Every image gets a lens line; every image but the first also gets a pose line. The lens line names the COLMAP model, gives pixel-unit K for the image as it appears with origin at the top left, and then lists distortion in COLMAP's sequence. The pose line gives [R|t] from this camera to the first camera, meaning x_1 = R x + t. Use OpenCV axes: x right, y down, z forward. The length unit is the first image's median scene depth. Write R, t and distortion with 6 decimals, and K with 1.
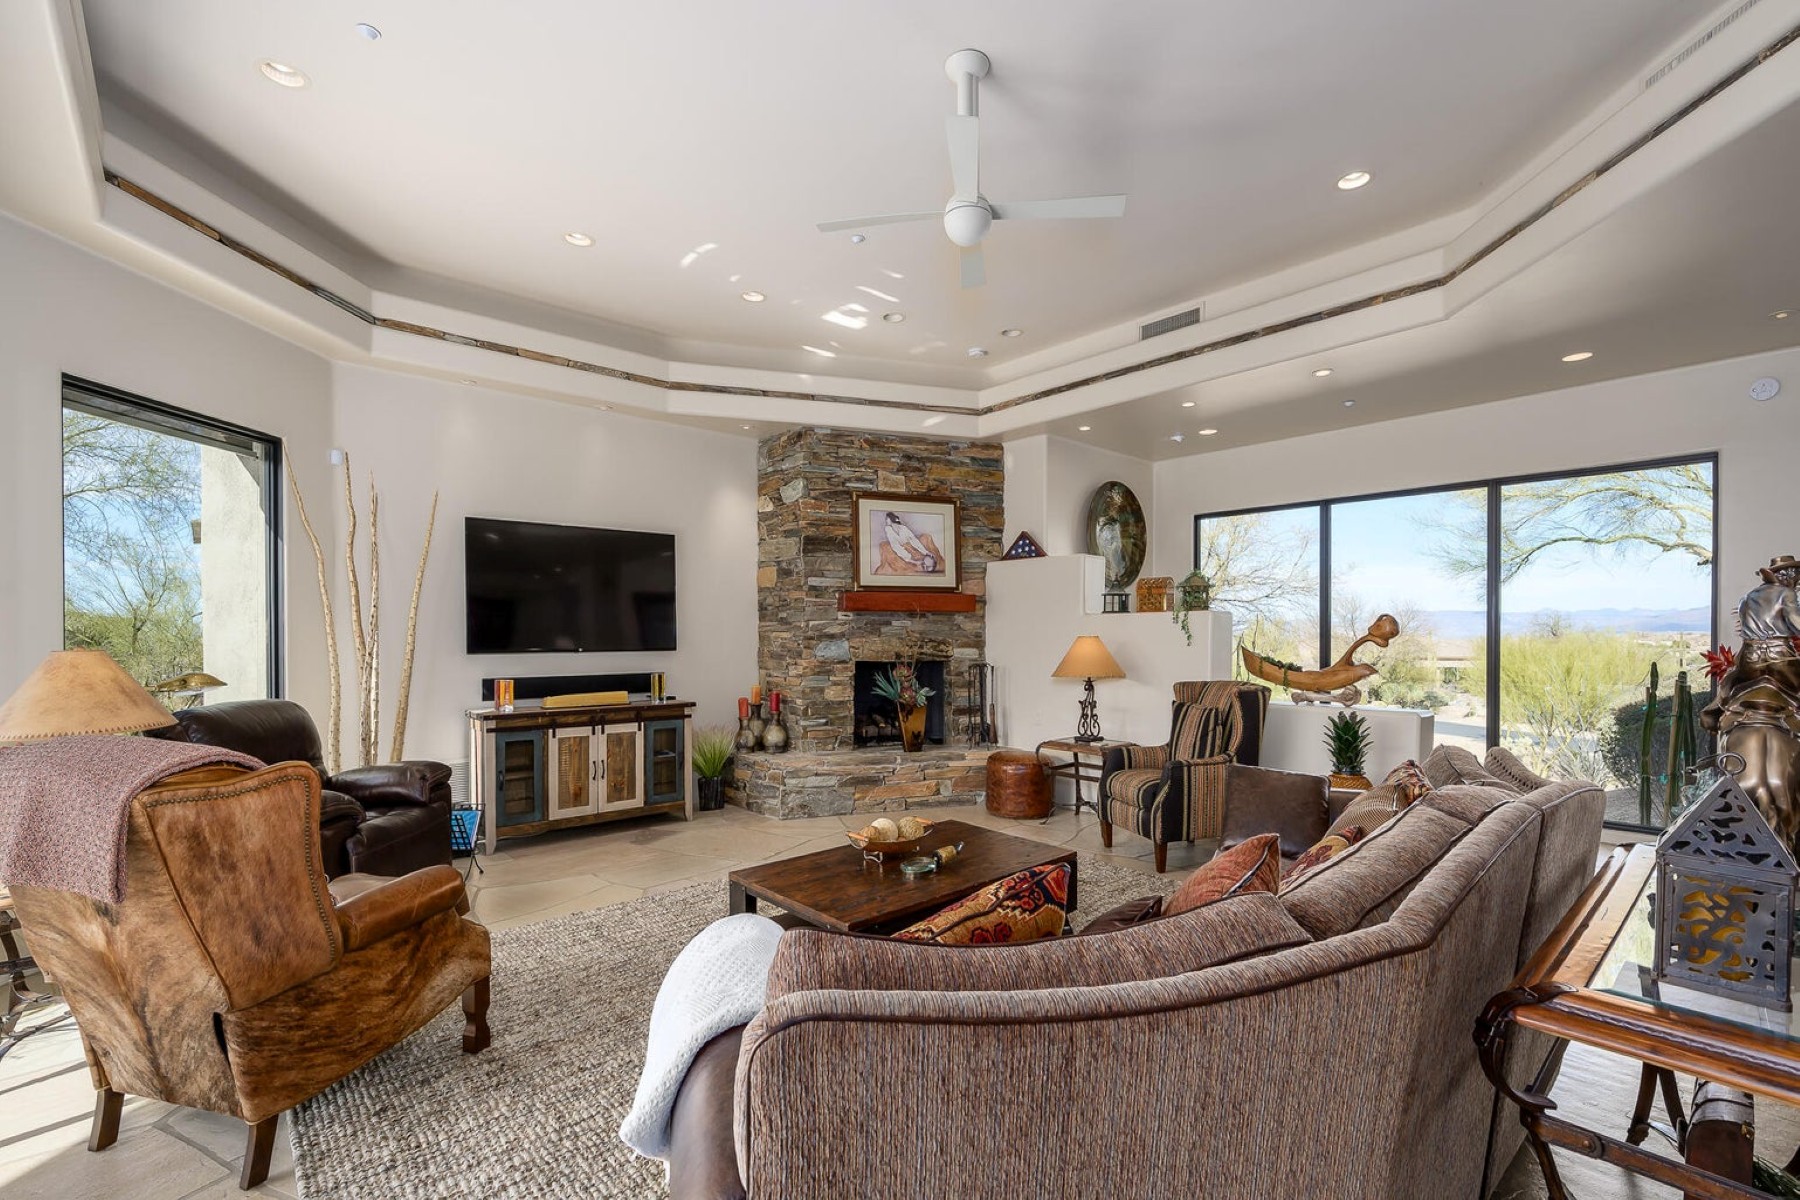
lens RADIAL K [[806.3, 0, 918.3], [0, 806.3, 648.8], [0, 0, 1]] dist [0.002910, -0.002106]
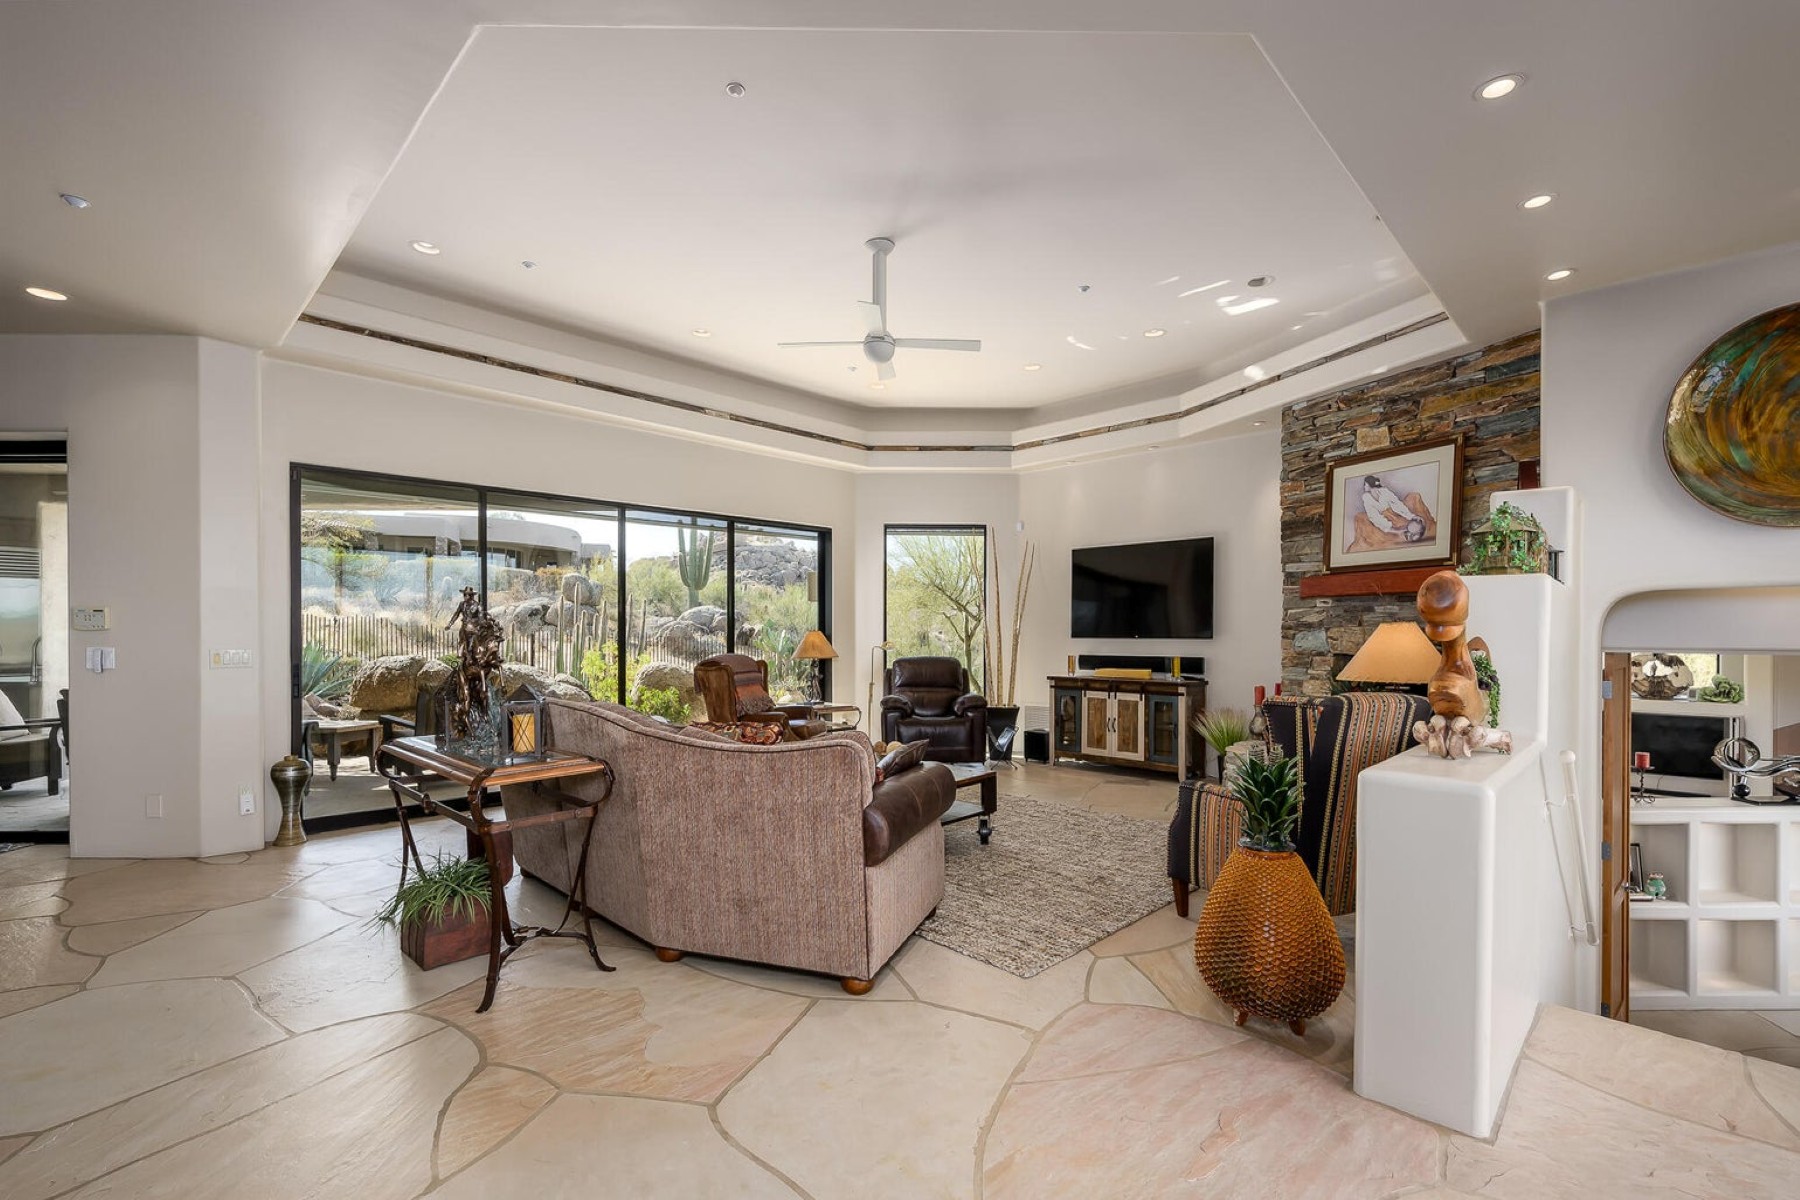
lens RADIAL K [[806.3, 0, 895.9], [0, 806.3, 634.5], [0, 0, 1]] dist [0.002910, -0.002106]
pose [[0.032315, 0.005758, -0.999461, 0.794492], [-0.020614, 0.999775, 0.005093, -0.000432], [0.999265, 0.020438, 0.032426, 0.501022]]
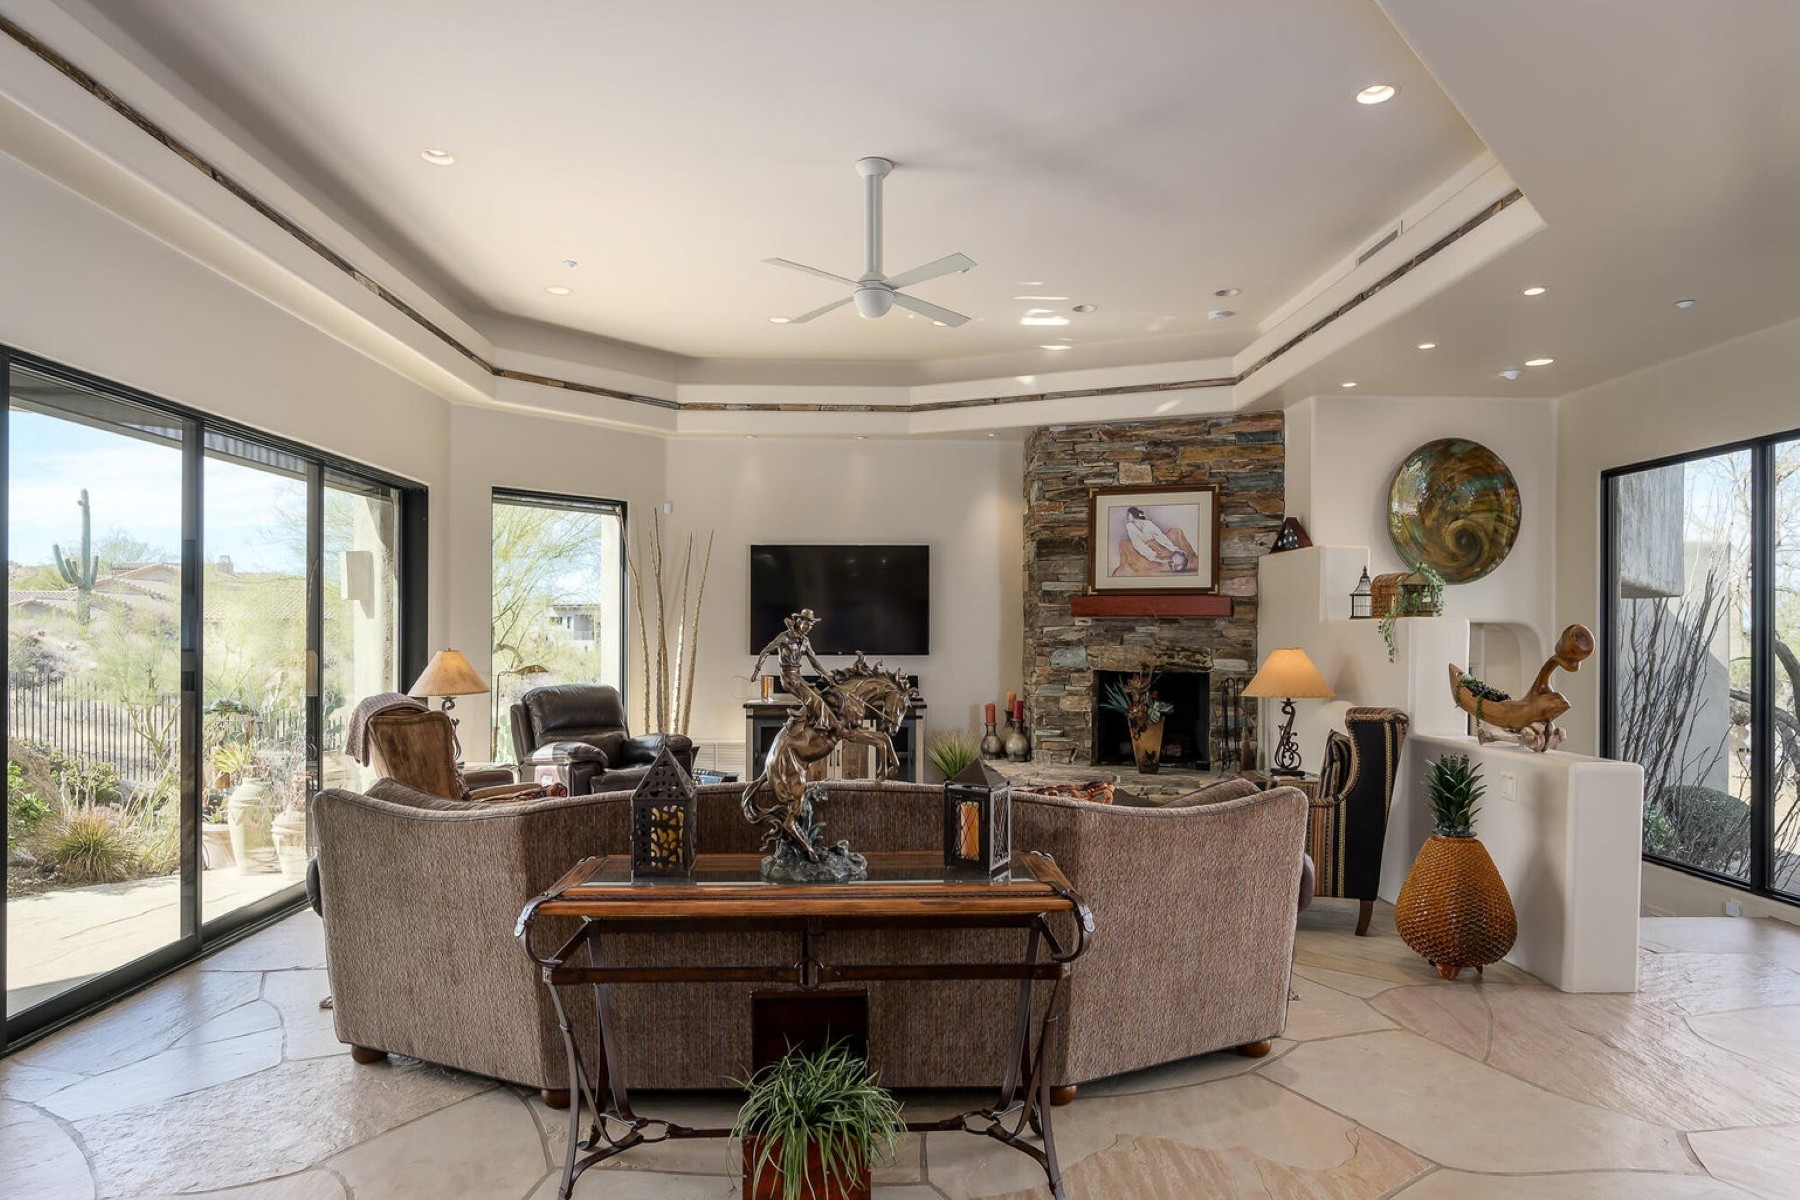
lens RADIAL K [[1058.5, 0, 911.3], [0, 1058.5, 636.9], [0, 0, 1]] dist [0.000371, -0.001176]
pose [[0.762477, 0.008456, -0.646960, 0.557559], [-0.015969, 0.999856, -0.005752, -0.013013], [0.646818, 0.014717, 0.762502, -0.067178]]
